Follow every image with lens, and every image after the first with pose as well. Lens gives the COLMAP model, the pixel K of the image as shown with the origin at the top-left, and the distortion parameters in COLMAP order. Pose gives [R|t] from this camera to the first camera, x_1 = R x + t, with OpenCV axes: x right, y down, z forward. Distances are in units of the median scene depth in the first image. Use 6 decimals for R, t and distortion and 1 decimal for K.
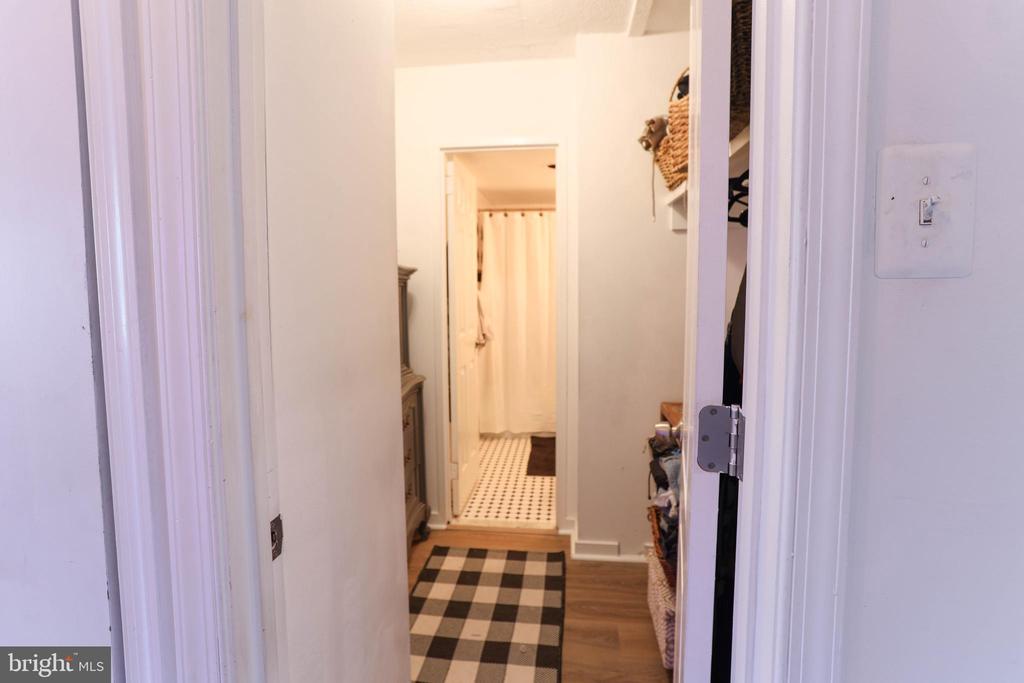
lens RADIAL K [[480.8, 0, 515.9], [0, 480.8, 326.0], [0, 0, 1]] dist [0.000042, 0.001741]
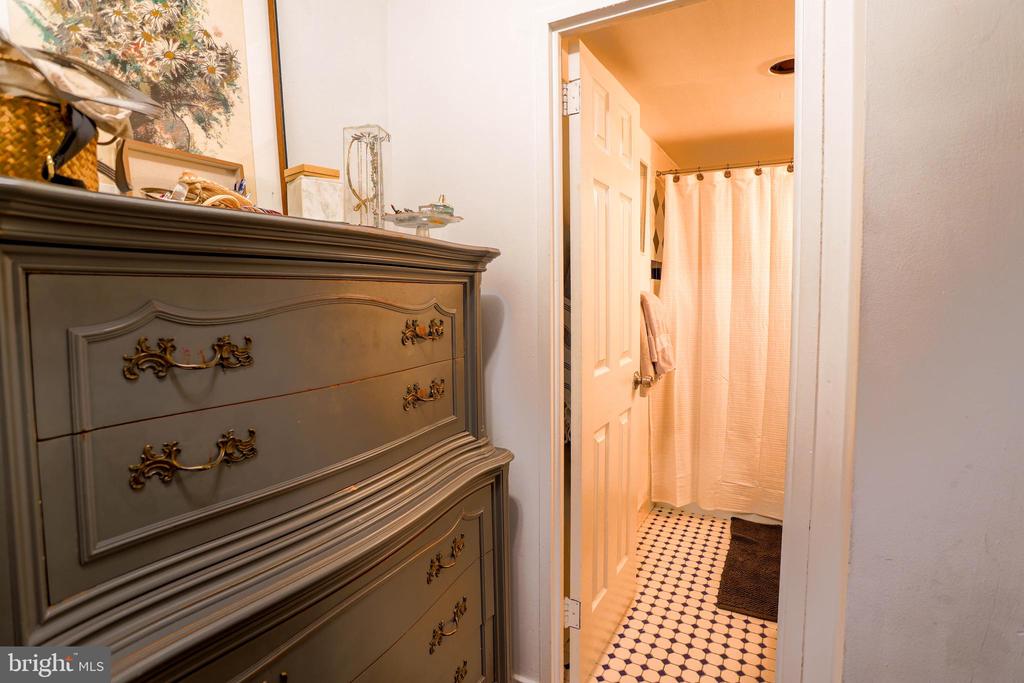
lens RADIAL K [[495.3, 0, 515.7], [0, 495.3, 324.9], [0, 0, 1]] dist [-0.075052, 0.033025]
pose [[0.917984, 0.024852, -0.395838, 0.018724], [-0.027459, 0.999623, -0.000920, -0.025525], [0.395666, 0.011714, 0.918320, 0.335077]]
